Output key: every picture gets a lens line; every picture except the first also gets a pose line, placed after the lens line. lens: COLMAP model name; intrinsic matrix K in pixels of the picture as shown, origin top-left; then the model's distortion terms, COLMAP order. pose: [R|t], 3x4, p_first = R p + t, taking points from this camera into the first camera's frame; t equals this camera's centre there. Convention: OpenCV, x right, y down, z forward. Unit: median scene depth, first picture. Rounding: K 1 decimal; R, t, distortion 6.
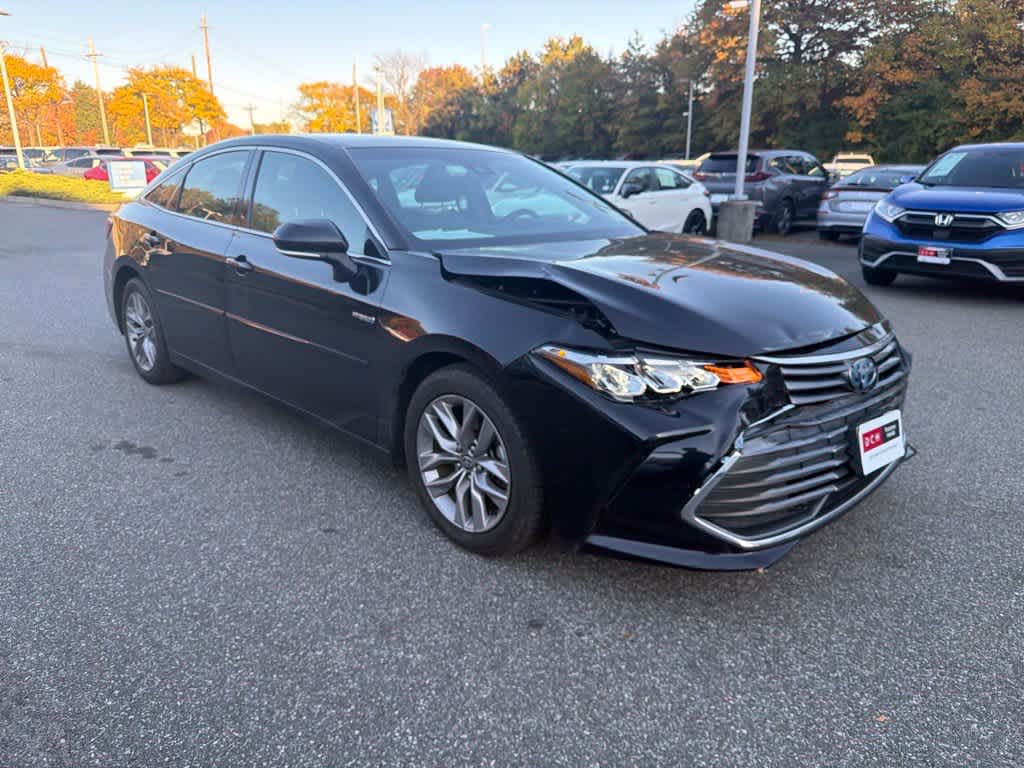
lens RADIAL K [[729.5, 0, 506.7], [0, 729.5, 387.9], [0, 0, 1]] dist [0.002140, -0.015737]
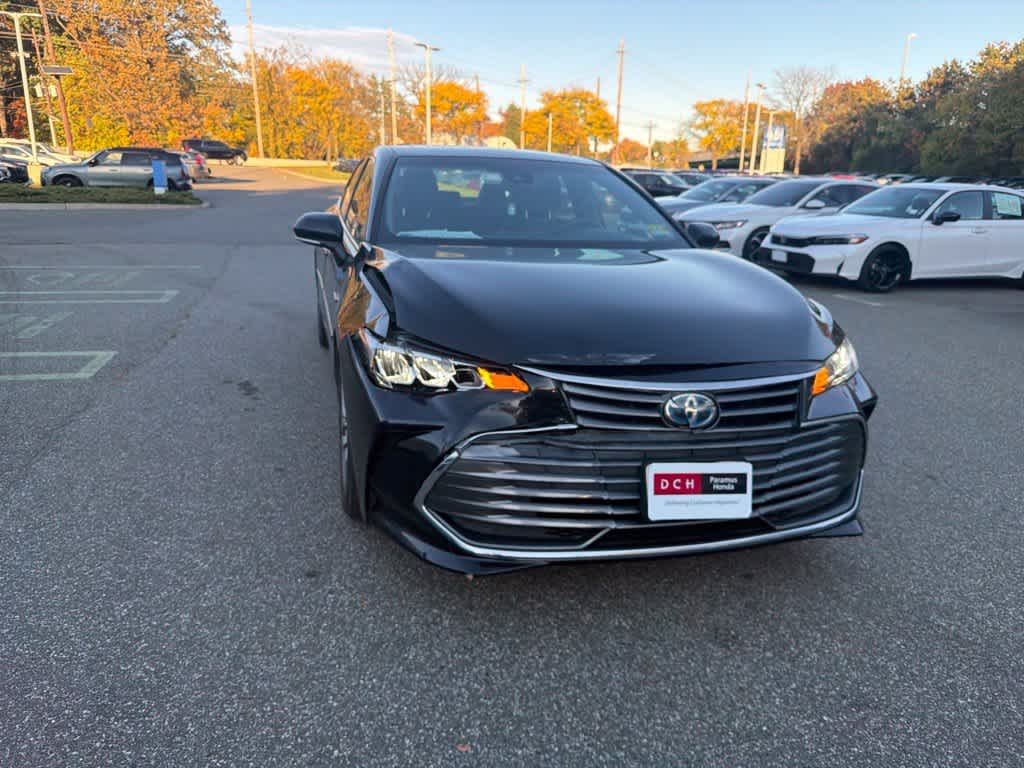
lens RADIAL K [[729.5, 0, 506.3], [0, 729.5, 378.2], [0, 0, 1]] dist [0.002140, -0.015737]
pose [[0.872346, 0.152812, -0.464393, 0.046140], [-0.168188, 0.985719, 0.008424, -0.001814], [0.459048, 0.070756, 0.885589, 0.007636]]
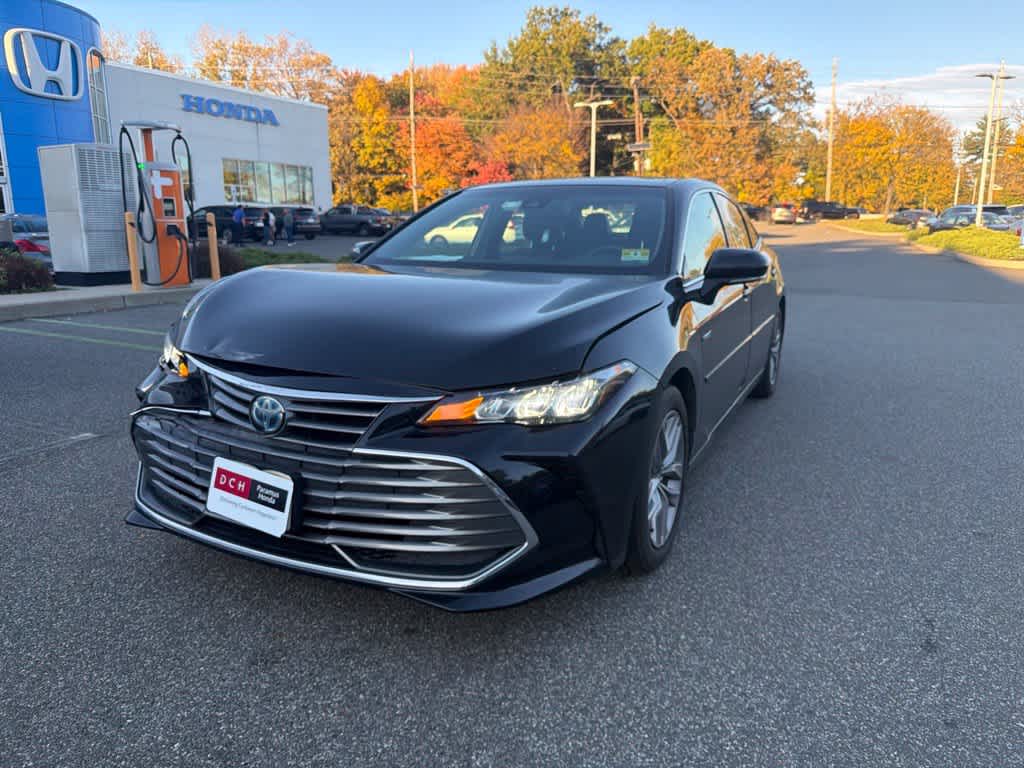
lens RADIAL K [[729.5, 0, 512.2], [0, 729.5, 389.0], [0, 0, 1]] dist [0.002140, -0.015737]
pose [[0.322118, 0.202689, -0.924747, 0.091664], [-0.271886, 0.955468, 0.114716, -0.015060], [0.906817, 0.214473, 0.362882, 0.062642]]
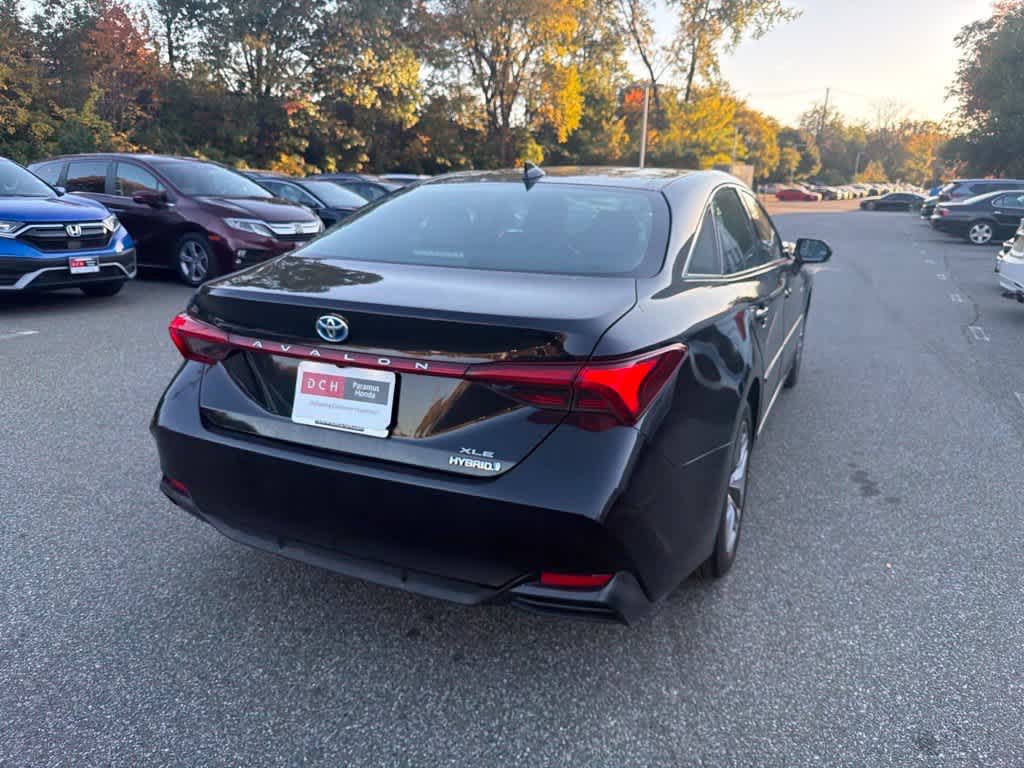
lens RADIAL K [[729.5, 0, 505.8], [0, 729.5, 383.7], [0, 0, 1]] dist [0.002140, -0.015737]
pose [[-0.337165, -0.258317, 0.905313, -0.119421], [0.246541, 0.903835, 0.349714, -0.050892], [-0.908591, 0.341108, -0.241055, 0.161028]]
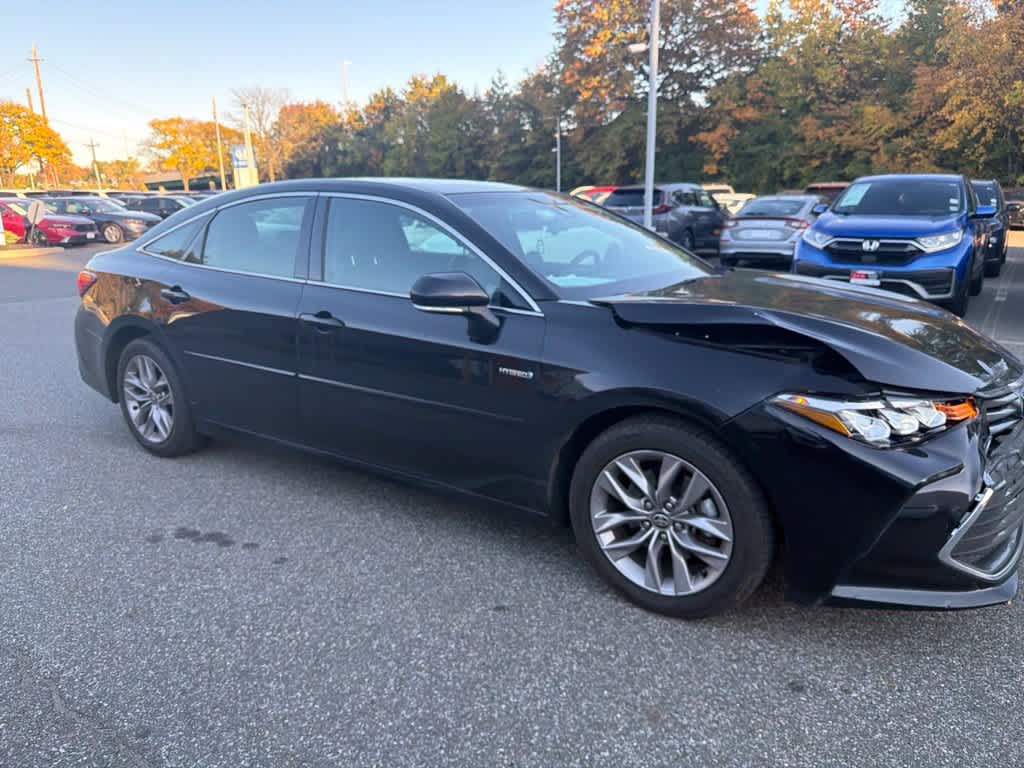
lens RADIAL K [[729.5, 0, 514.6], [0, 729.5, 383.1], [0, 0, 1]] dist [0.002140, -0.015737]
pose [[0.981602, -0.062077, 0.180567, -0.028103], [0.070825, 0.996587, -0.042406, -0.003427], [-0.177318, 0.054414, 0.982648, 0.006461]]
